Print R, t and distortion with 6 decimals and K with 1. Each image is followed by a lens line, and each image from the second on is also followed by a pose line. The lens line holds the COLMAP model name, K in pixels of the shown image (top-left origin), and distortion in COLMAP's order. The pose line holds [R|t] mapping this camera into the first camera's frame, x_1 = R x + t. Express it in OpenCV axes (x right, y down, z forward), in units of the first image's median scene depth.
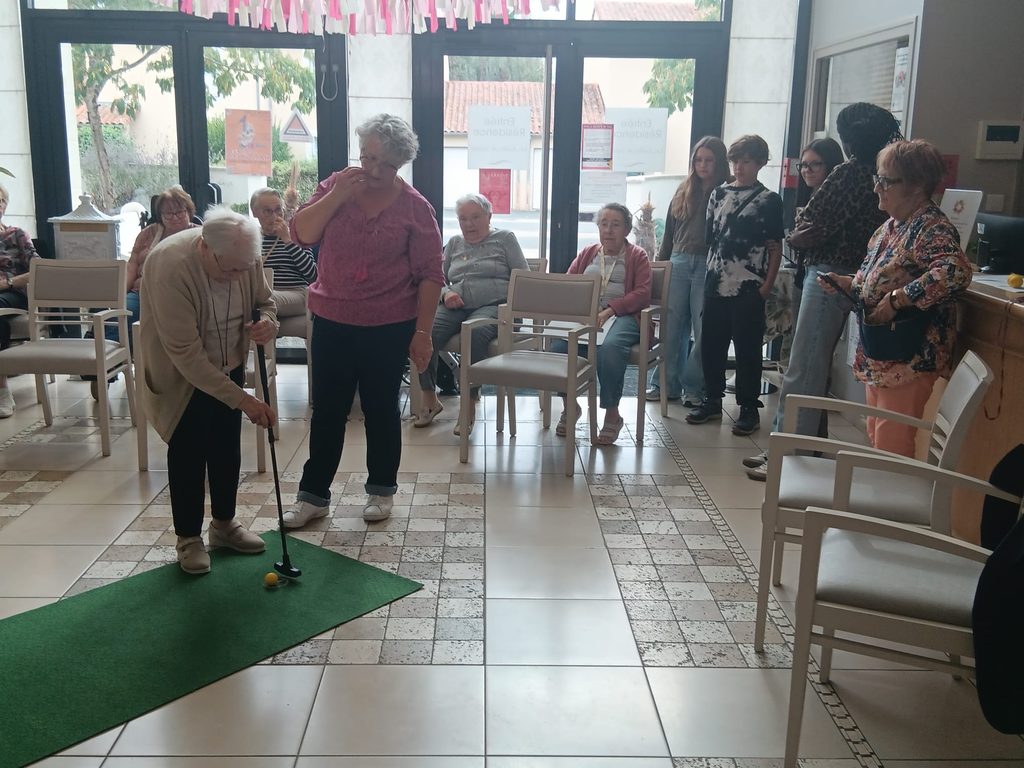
lens RADIAL K [[1064.6, 0, 510.5], [0, 1064.6, 378.8], [0, 0, 1]] dist [0.046105, 0.000000]
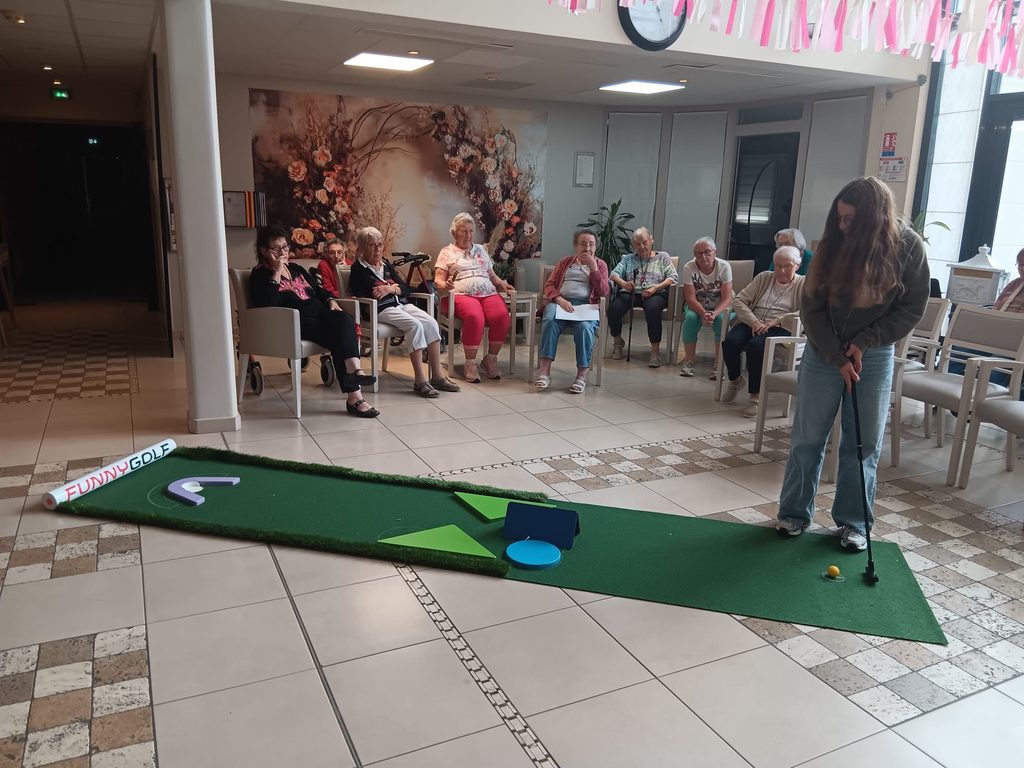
lens RADIAL K [[775.6, 0, 506.6], [0, 775.6, 384.2], [0, 0, 1]] dist [0.096931, -0.149361]
pose [[0.414806, 0.213232, -0.884572, 0.193691], [-0.213305, 0.967852, 0.133281, -0.027072], [0.884555, 0.133398, 0.446954, 0.161798]]
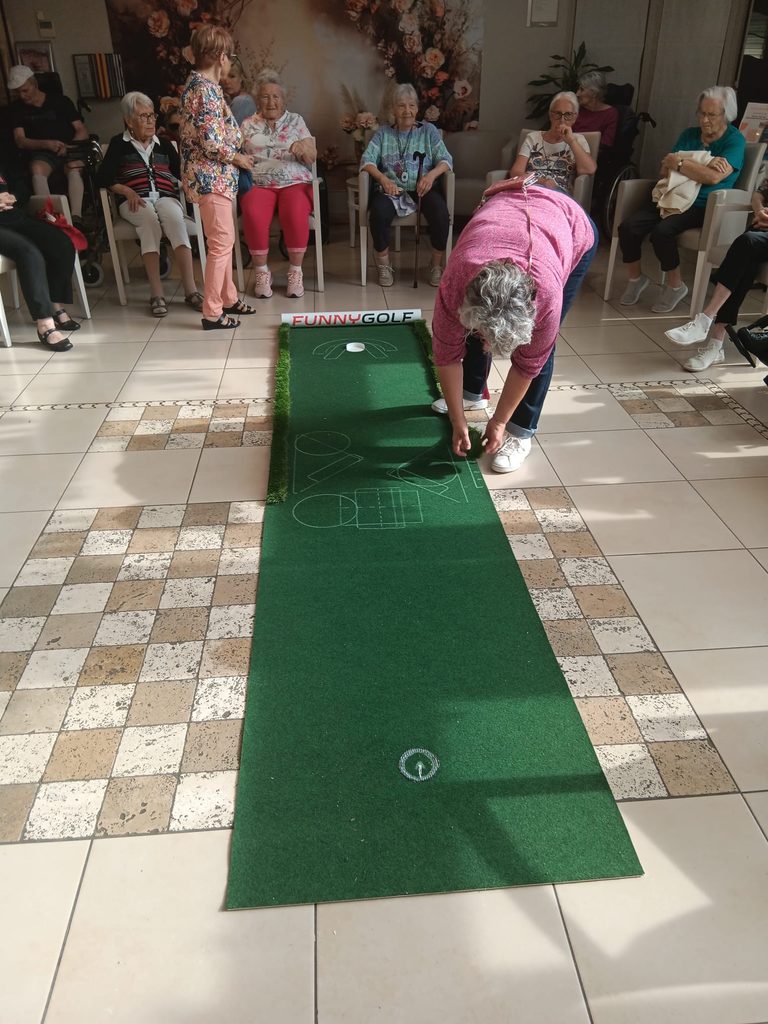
lens RADIAL K [[800.8, 0, 382.9], [0, 800.8, 515.2], [0, 0, 1]] dist [-0.003066, -0.031130]
pose [[0.052530, 0.495722, -0.866891, 0.163804], [-0.201053, 0.855564, 0.477062, -0.117210], [0.978171, 0.149231, 0.144609, 0.592676]]
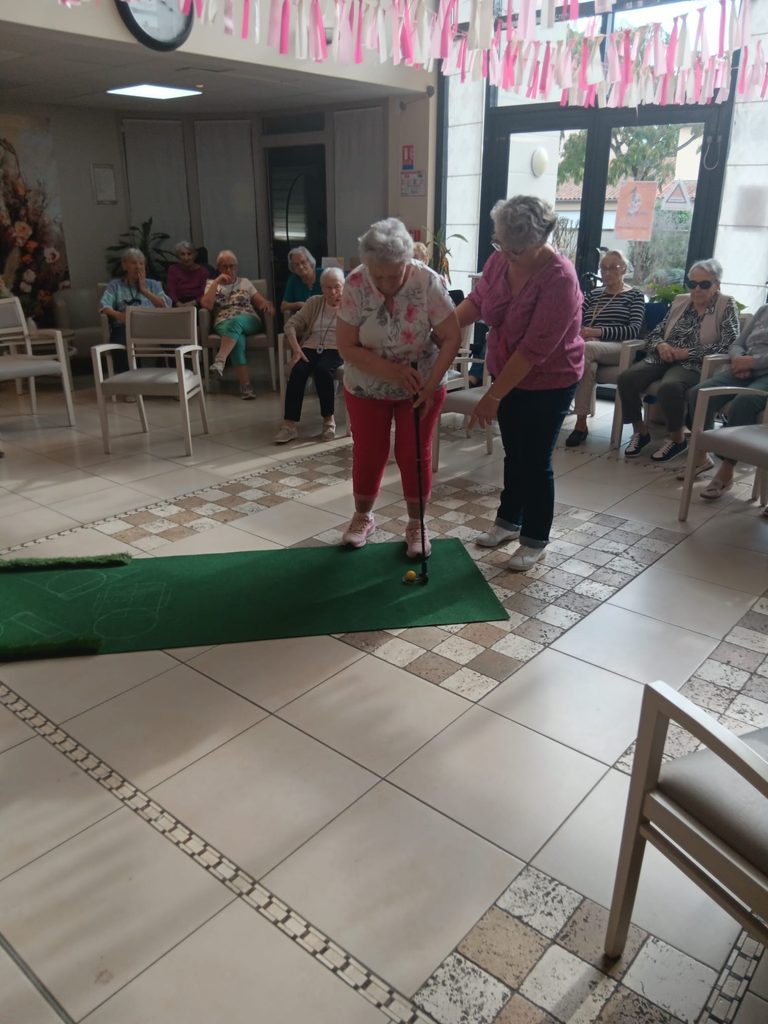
lens RADIAL K [[775.6, 0, 387.0], [0, 775.6, 517.0], [0, 0, 1]] dist [0.096931, -0.149361]
pose [[0.746733, 0.228485, -0.624648, 0.180912], [-0.131018, 0.971274, 0.198651, -0.034208], [0.652093, -0.066499, 0.755217, 0.165201]]
